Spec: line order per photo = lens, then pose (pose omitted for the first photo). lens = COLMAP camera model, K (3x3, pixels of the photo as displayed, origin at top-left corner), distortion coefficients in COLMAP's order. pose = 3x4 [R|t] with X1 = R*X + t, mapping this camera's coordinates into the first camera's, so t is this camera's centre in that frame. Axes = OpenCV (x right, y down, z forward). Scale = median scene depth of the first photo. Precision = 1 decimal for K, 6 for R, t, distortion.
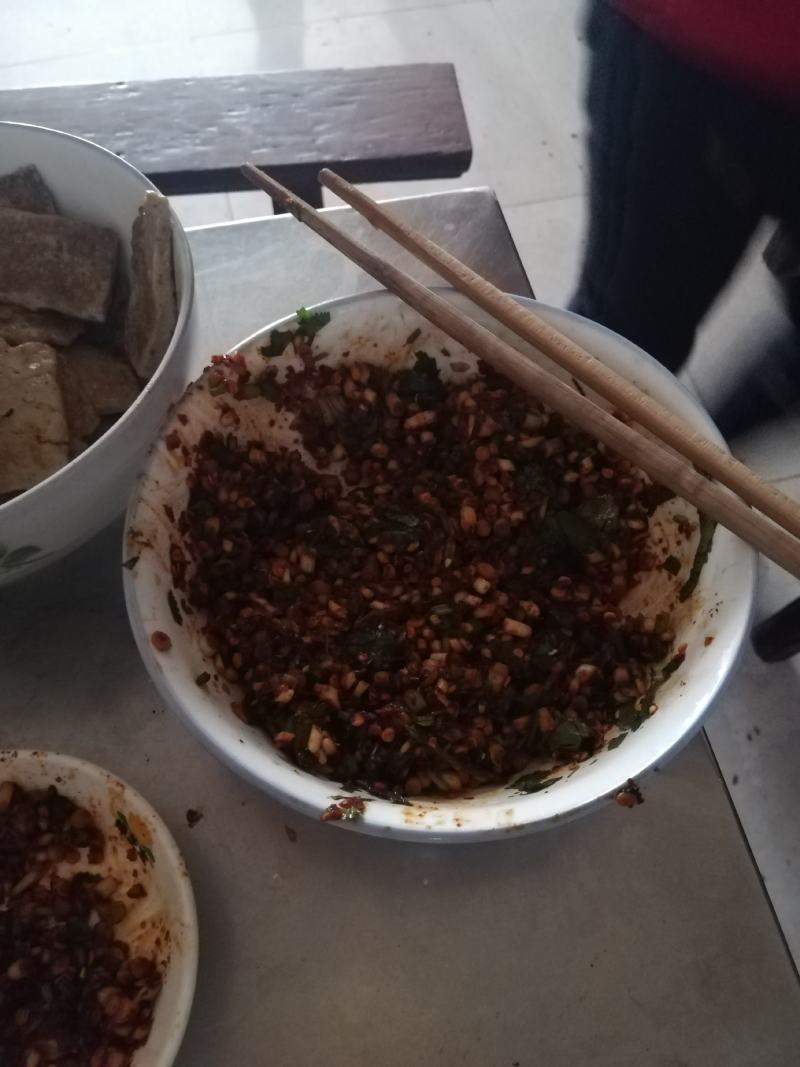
lens RADIAL K [[858.9, 0, 400.0], [0, 858.9, 533.5], [0, 0, 1]] dist [0.215029, -0.212463]
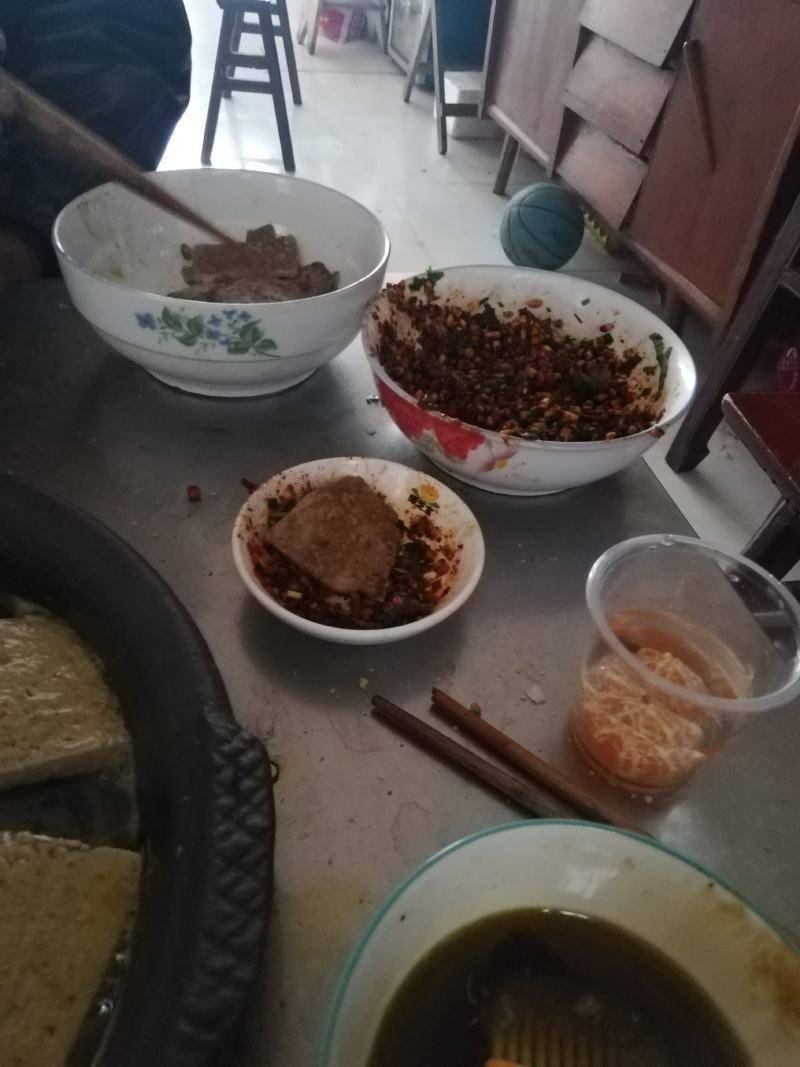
lens RADIAL K [[858.9, 0, 400.0], [0, 858.9, 533.5], [0, 0, 1]] dist [0.215029, -0.212463]
pose [[0.984517, -0.007948, 0.175111, -0.481799], [0.065316, 0.943664, -0.324394, 0.822304], [-0.162667, 0.330809, 0.929572, -0.473914]]
